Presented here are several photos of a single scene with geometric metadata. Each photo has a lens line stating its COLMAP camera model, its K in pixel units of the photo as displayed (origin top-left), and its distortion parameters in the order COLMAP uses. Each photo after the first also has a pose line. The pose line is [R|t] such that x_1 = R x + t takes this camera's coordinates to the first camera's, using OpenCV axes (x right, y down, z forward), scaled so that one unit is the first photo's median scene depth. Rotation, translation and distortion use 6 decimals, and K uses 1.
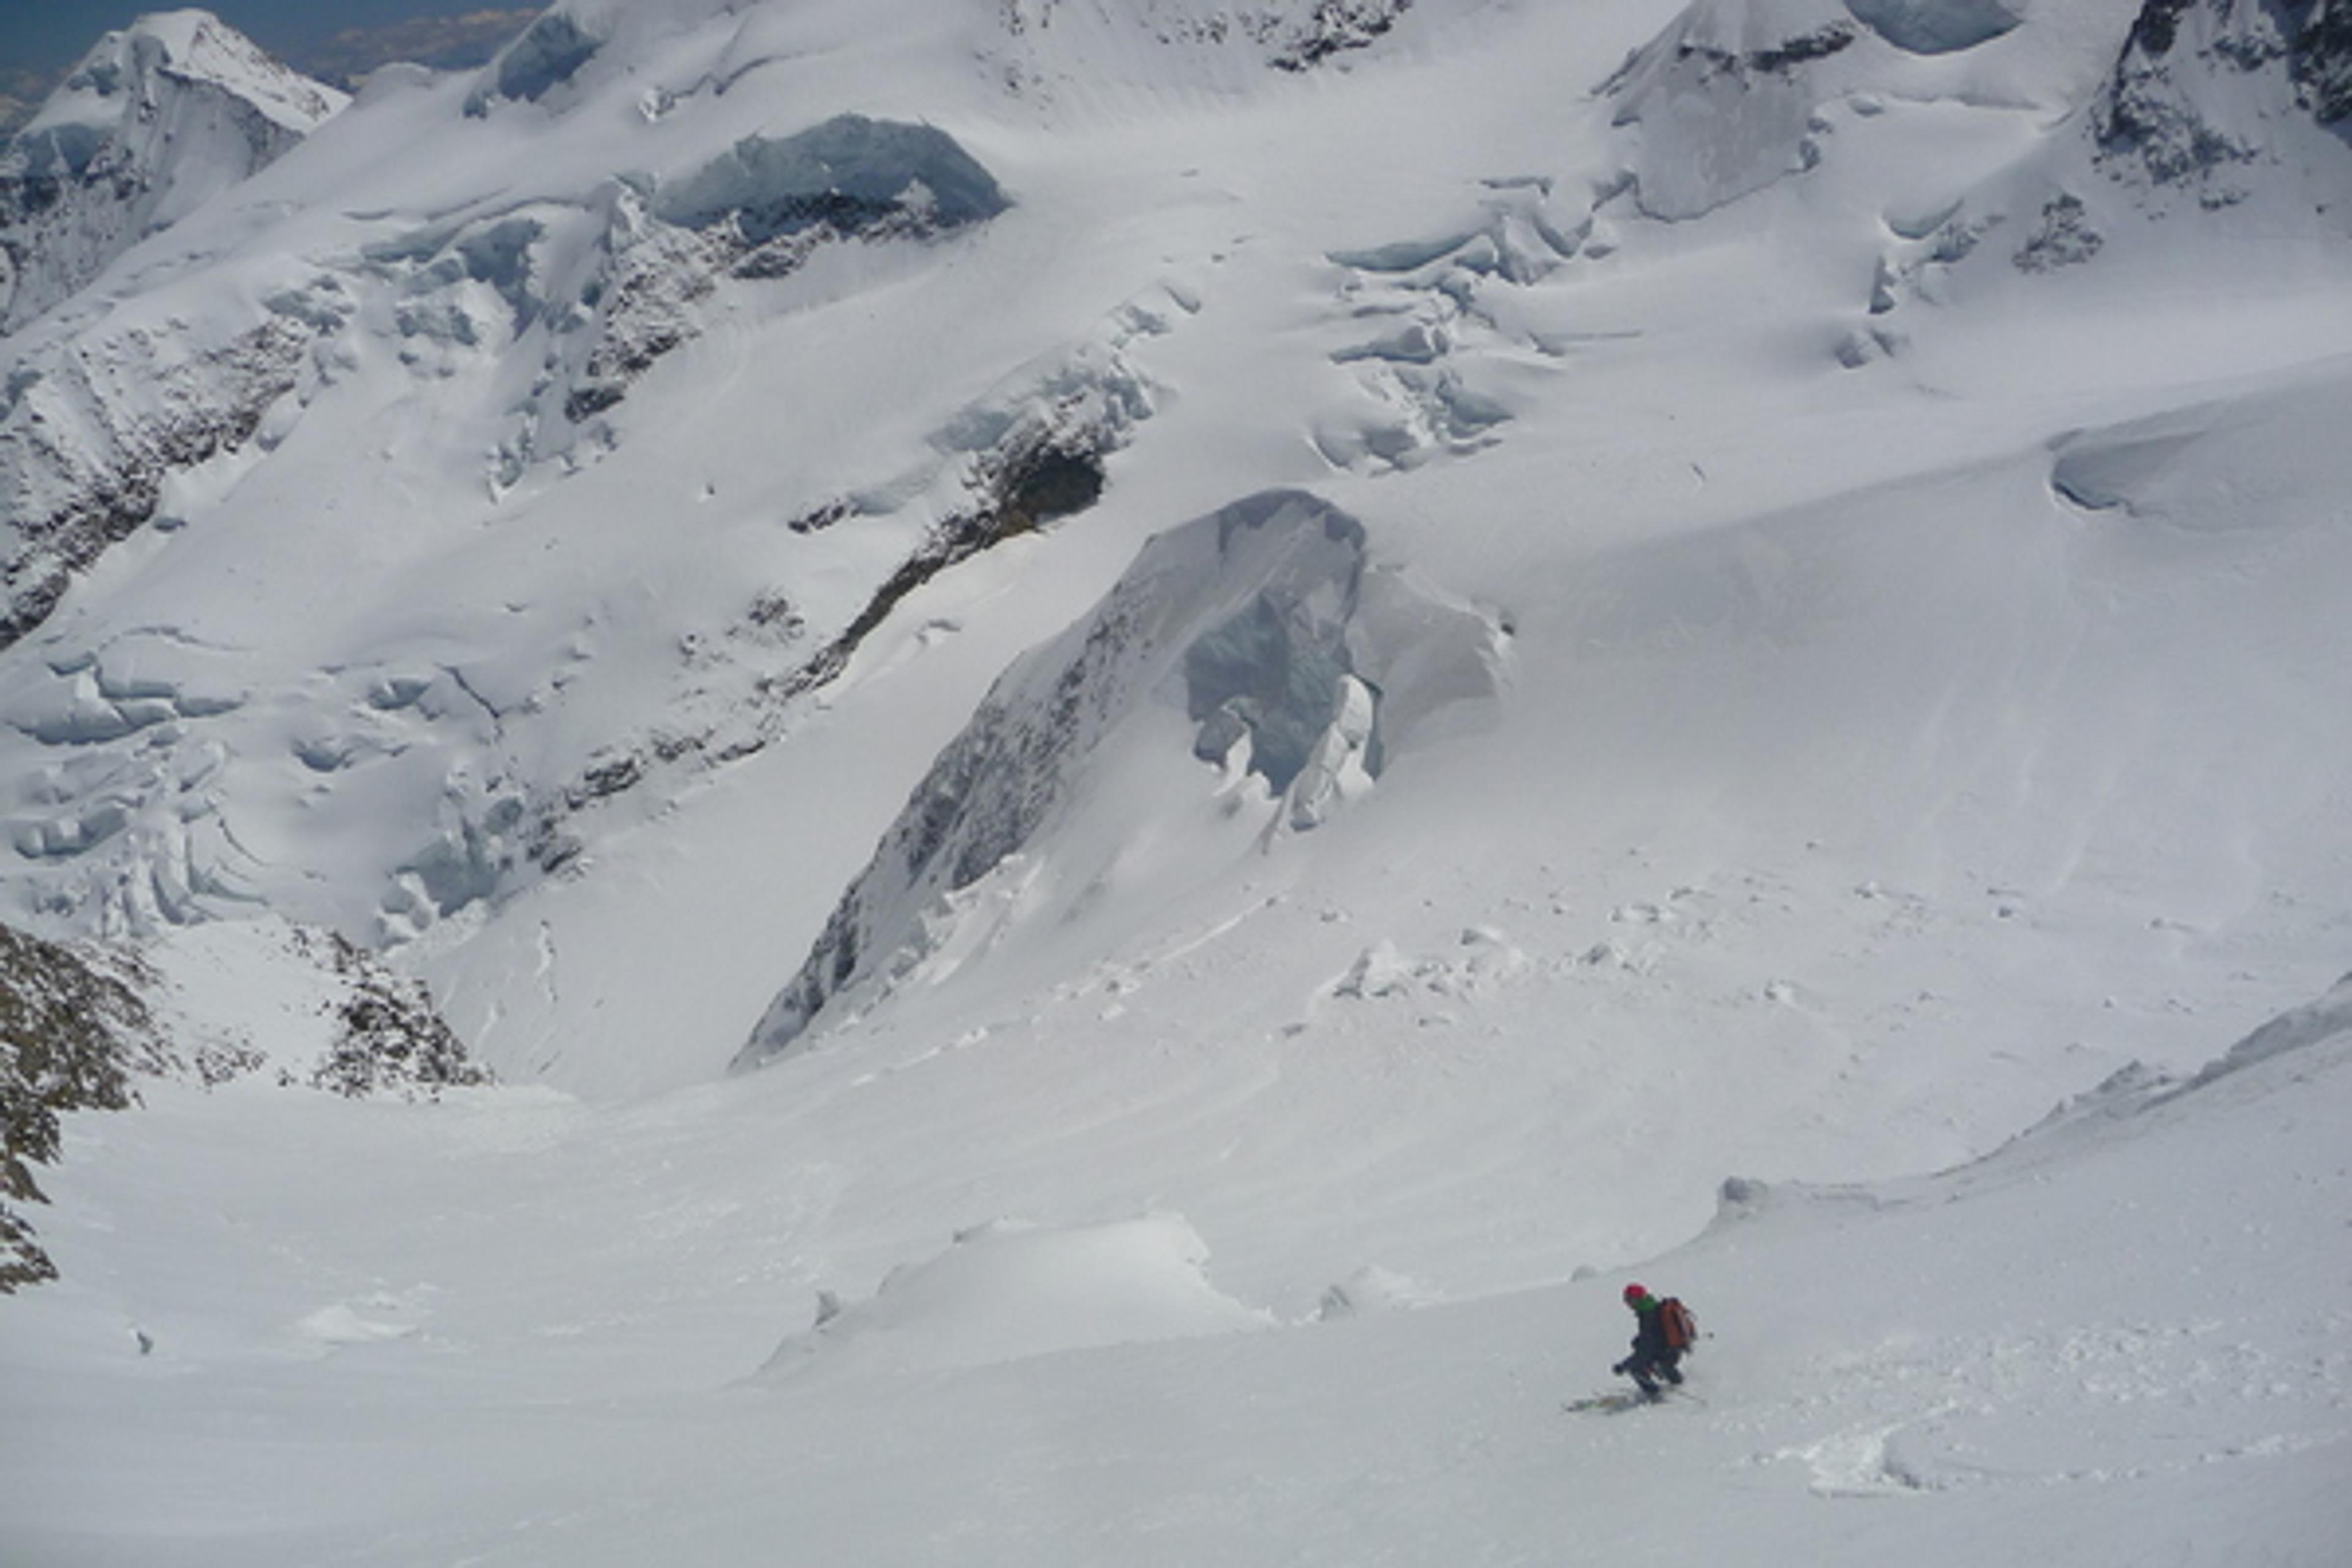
lens RADIAL K [[1878.0, 0, 1159.5], [0, 1878.0, 784.8], [0, 0, 1]] dist [-0.046014, 0.043005]
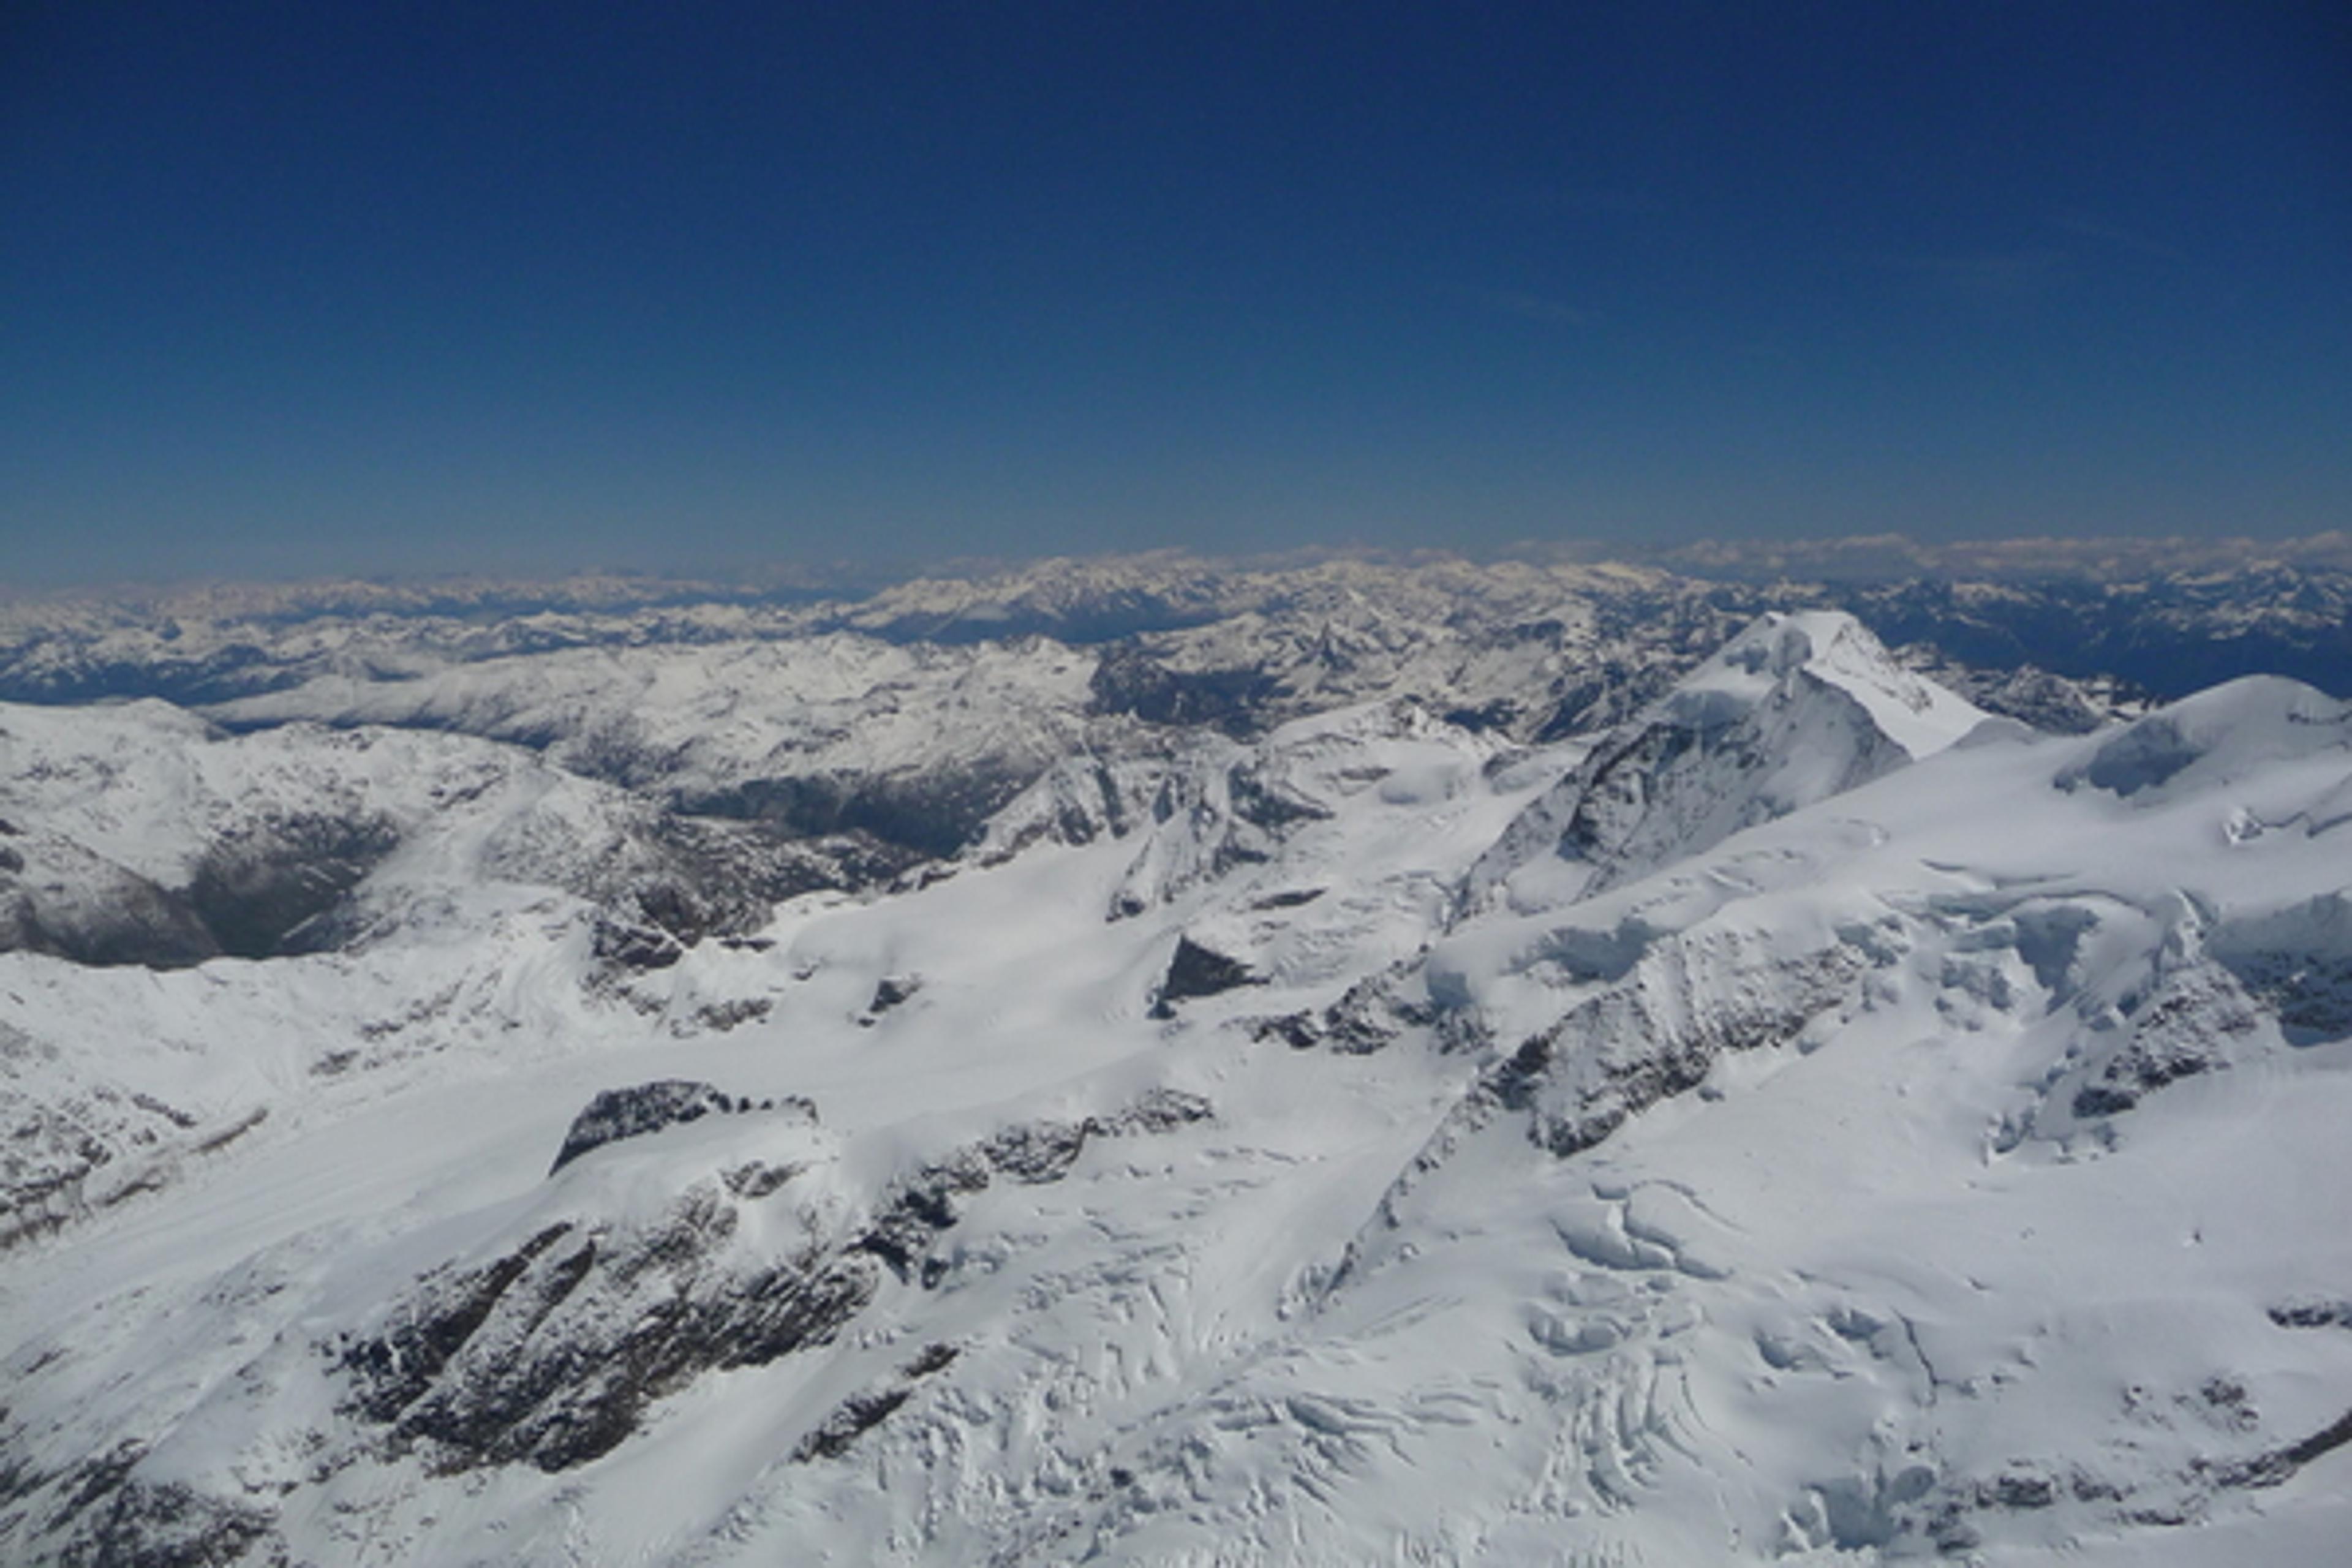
lens RADIAL K [[1878.0, 0, 1160.0], [0, 1878.0, 763.4], [0, 0, 1]] dist [-0.046014, 0.043005]
pose [[0.702048, 0.160583, -0.693788, 0.026874], [-0.334773, 0.934301, -0.122507, -0.073160], [0.628534, 0.318268, 0.709684, -0.161773]]
